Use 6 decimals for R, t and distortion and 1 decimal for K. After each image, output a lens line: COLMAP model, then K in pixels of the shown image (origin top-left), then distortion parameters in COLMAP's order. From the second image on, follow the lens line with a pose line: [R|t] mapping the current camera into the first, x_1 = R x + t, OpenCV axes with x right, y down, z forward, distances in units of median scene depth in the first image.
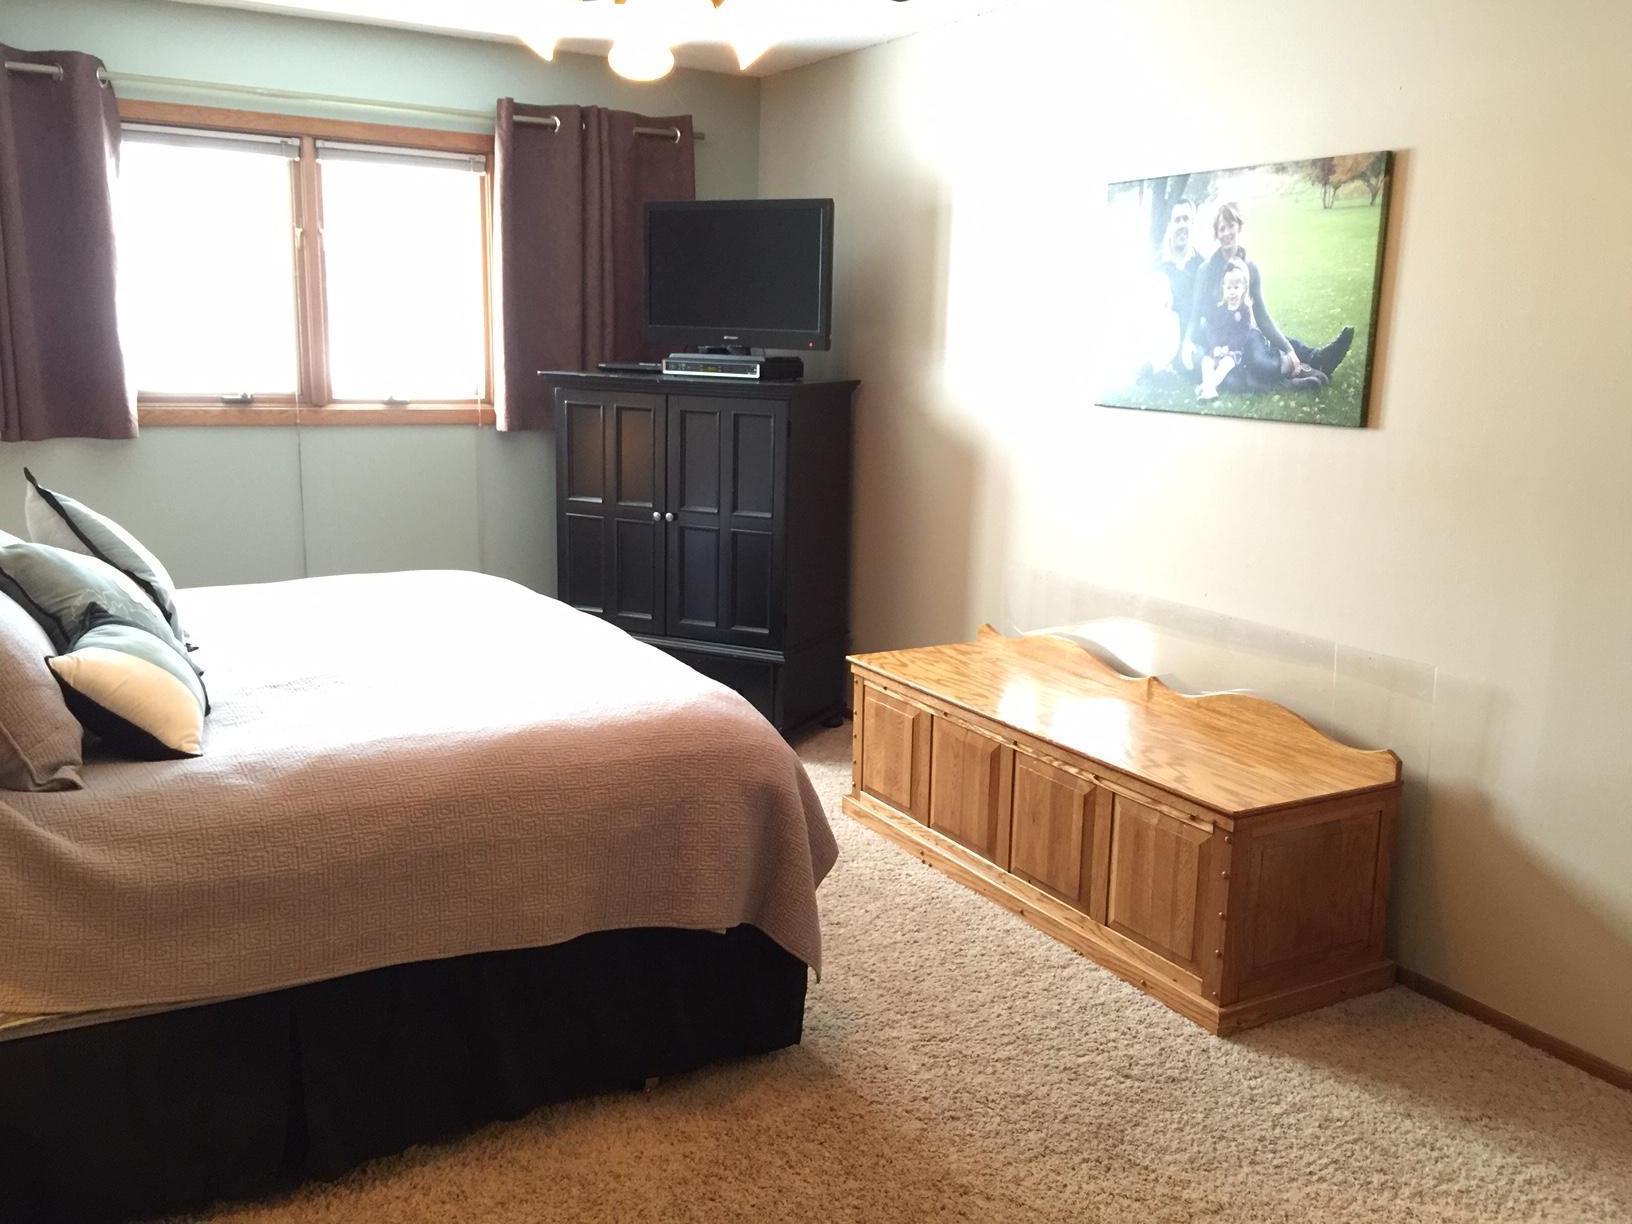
lens RADIAL K [[1404.6, 0, 819.1], [0, 1404.6, 614.6], [0, 0, 1]] dist [0.087649, -0.114678]
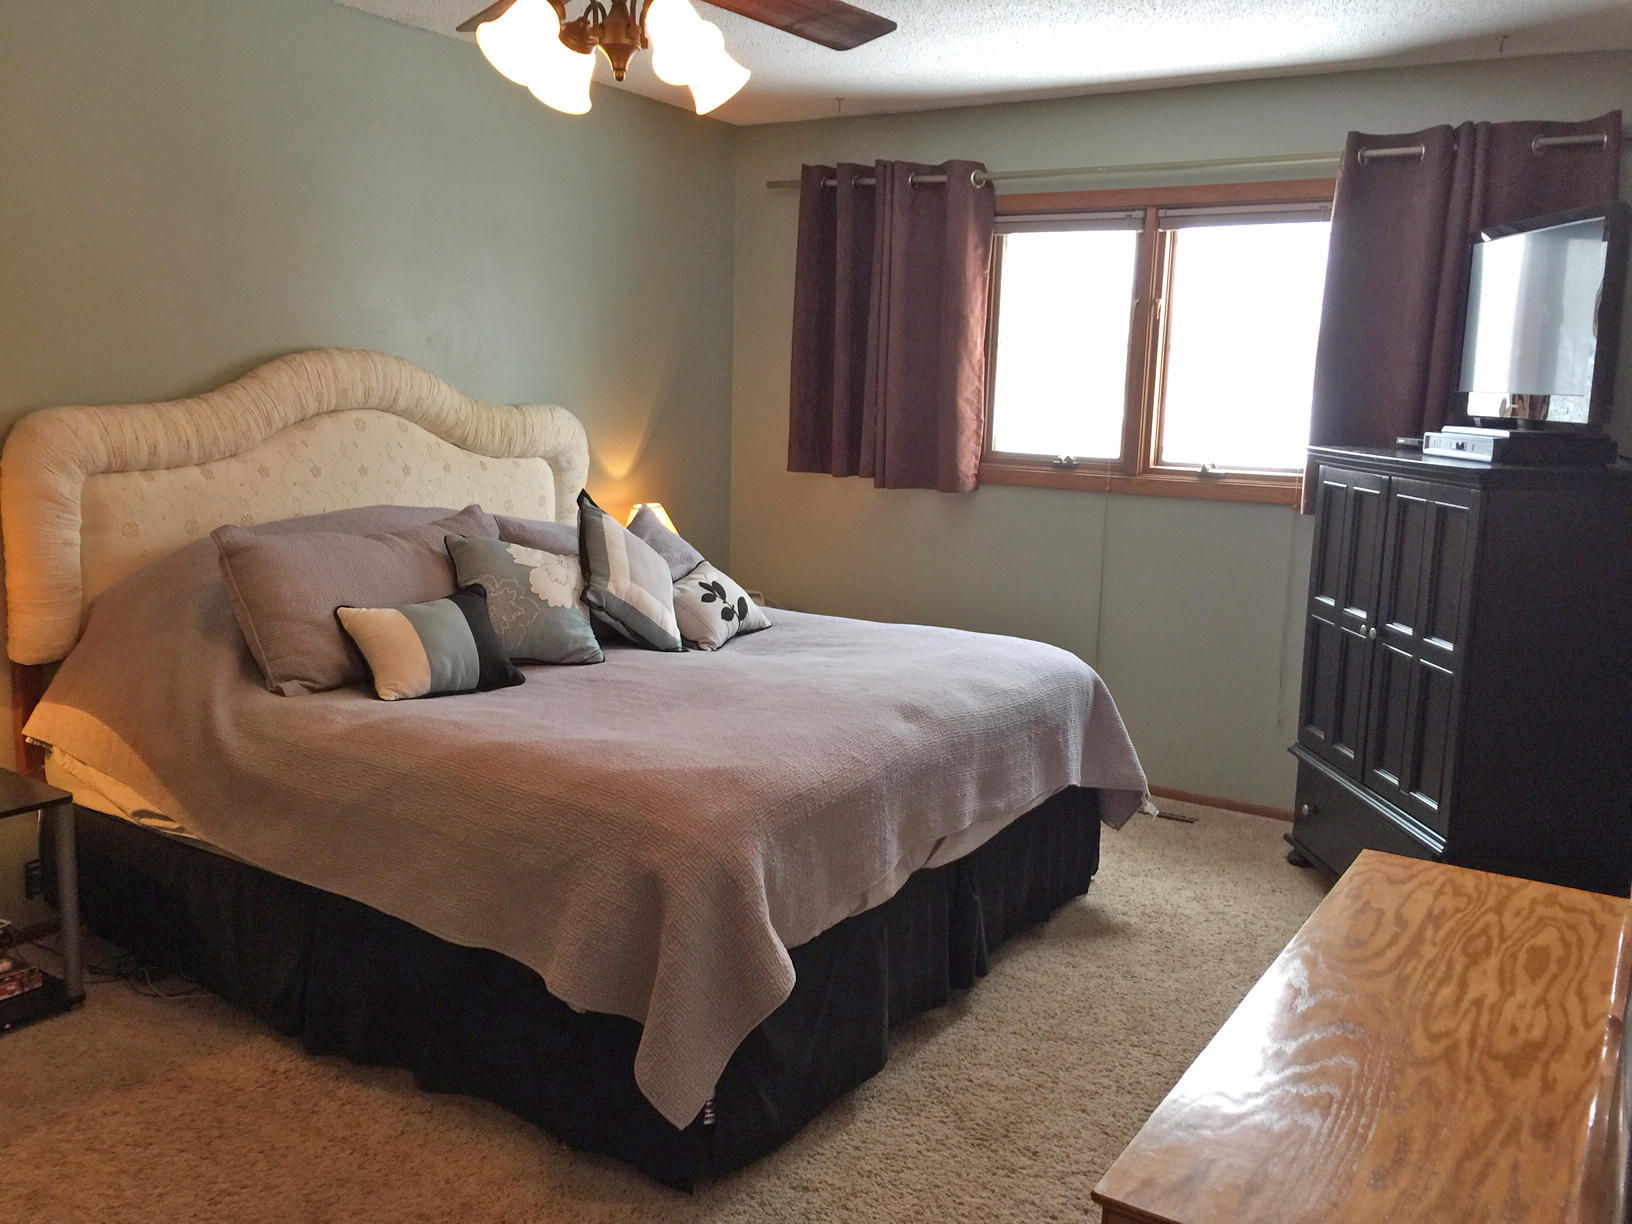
lens RADIAL K [[1404.6, 0, 809.5], [0, 1404.6, 600.9], [0, 0, 1]] dist [0.087649, -0.114678]
pose [[0.462974, 0.128787, -0.876966, 0.586137], [-0.193264, 0.980251, 0.041926, -0.080742], [0.865046, 0.150075, 0.478721, 0.479832]]
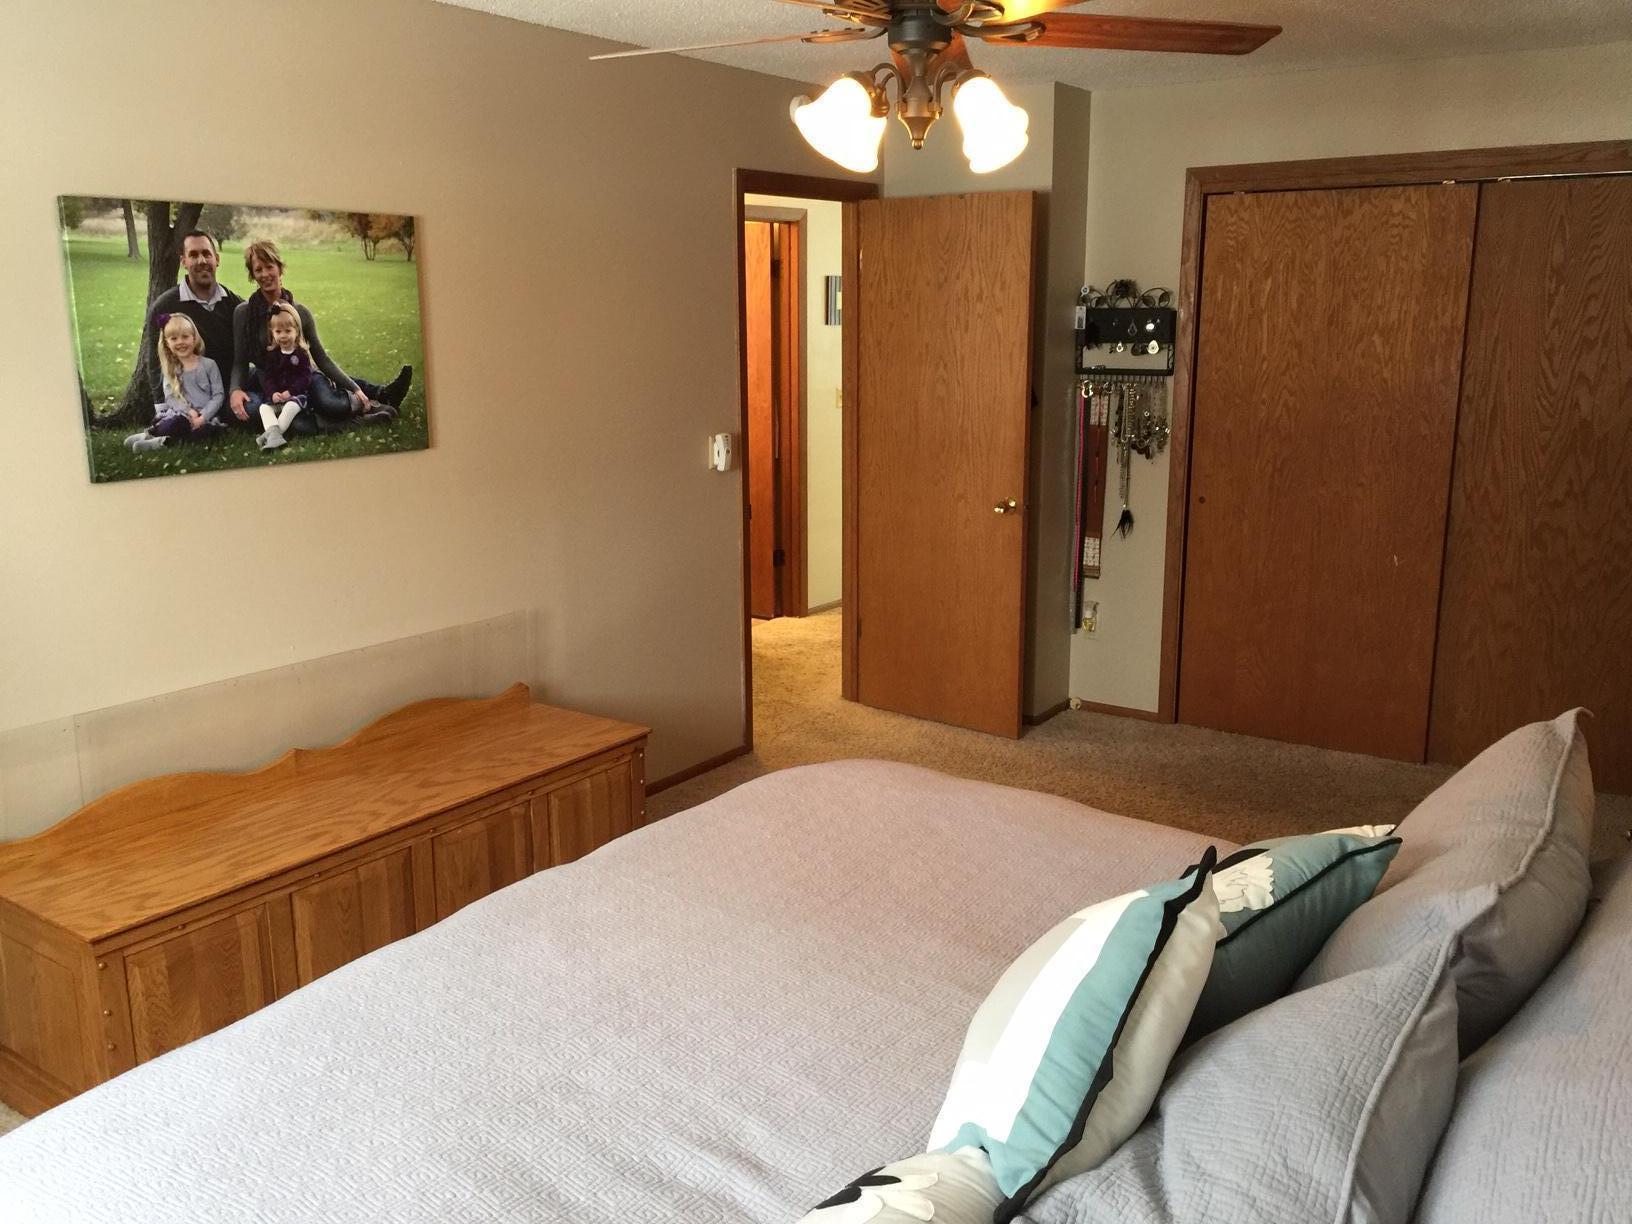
lens RADIAL K [[1404.6, 0, 818.0], [0, 1404.6, 621.1], [0, 0, 1]] dist [0.087649, -0.114678]
pose [[-0.413612, -0.232159, 0.880357, -0.757738], [0.167935, 0.930898, 0.324387, -0.297945], [-0.894831, 0.282013, -0.346043, 1.058342]]
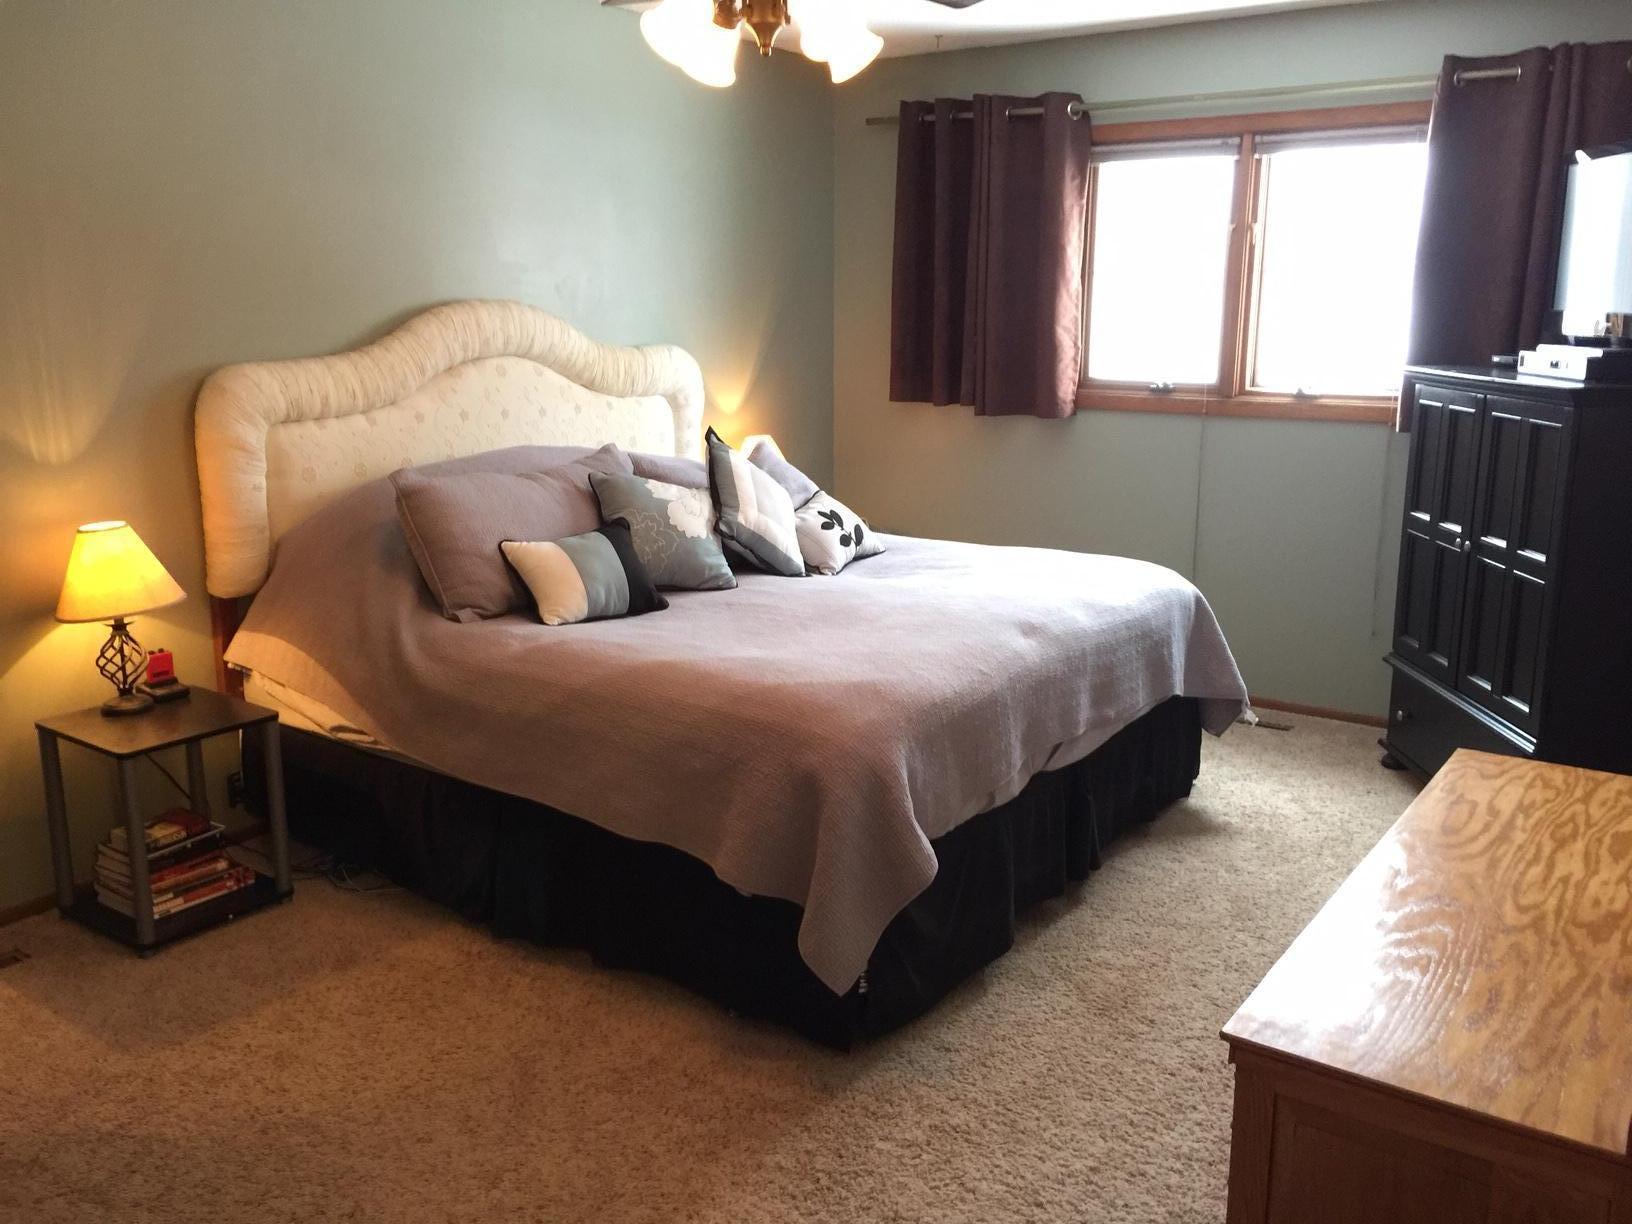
lens RADIAL K [[1404.6, 0, 810.1], [0, 1404.6, 601.9], [0, 0, 1]] dist [0.087649, -0.114678]
pose [[0.419332, 0.169472, -0.891874, 0.637851], [-0.171196, 0.979557, 0.105642, -0.081040], [0.891545, 0.108386, 0.439772, 0.413143]]
